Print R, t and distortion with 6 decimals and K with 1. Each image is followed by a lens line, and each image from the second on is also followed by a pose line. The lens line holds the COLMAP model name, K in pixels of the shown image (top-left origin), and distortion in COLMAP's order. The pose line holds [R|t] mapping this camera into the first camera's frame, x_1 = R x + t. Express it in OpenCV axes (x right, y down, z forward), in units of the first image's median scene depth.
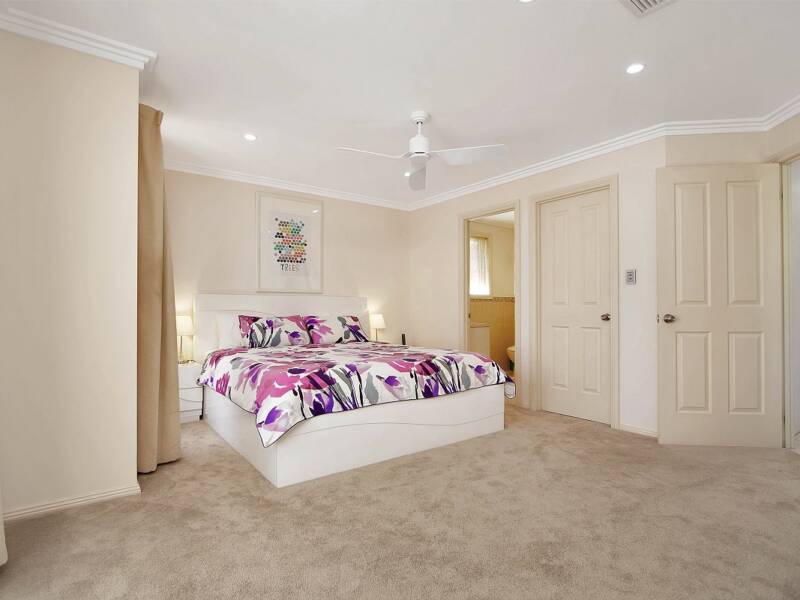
lens RADIAL K [[420.3, 0, 400.5], [0, 420.3, 317.8], [0, 0, 1]] dist [-0.016162, -0.000139]
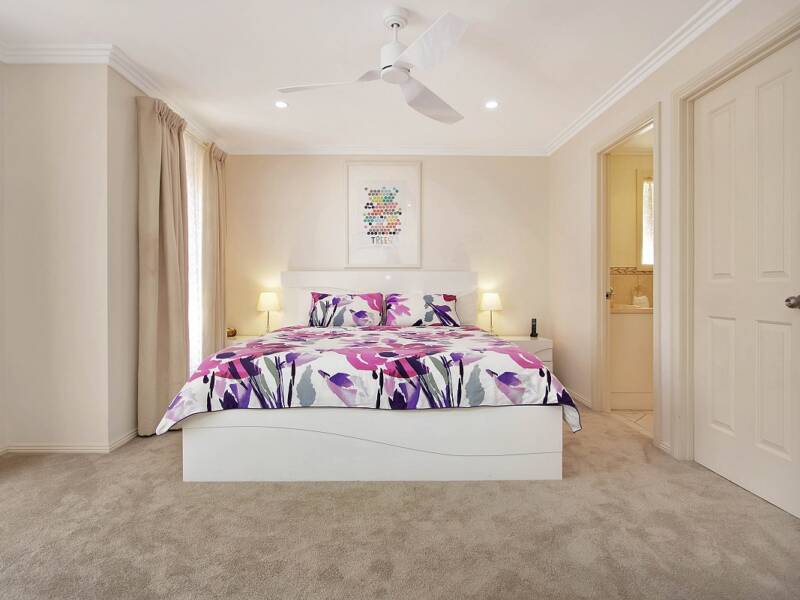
lens RADIAL K [[436.6, 0, 400.0], [0, 436.6, 300.0], [0, 0, 1]] dist [-0.013051, -0.000190]
pose [[0.810982, 0.016796, -0.584829, 0.371764], [-0.011604, 0.999853, 0.012624, -0.003484], [0.584955, -0.003451, 0.811058, 0.299225]]
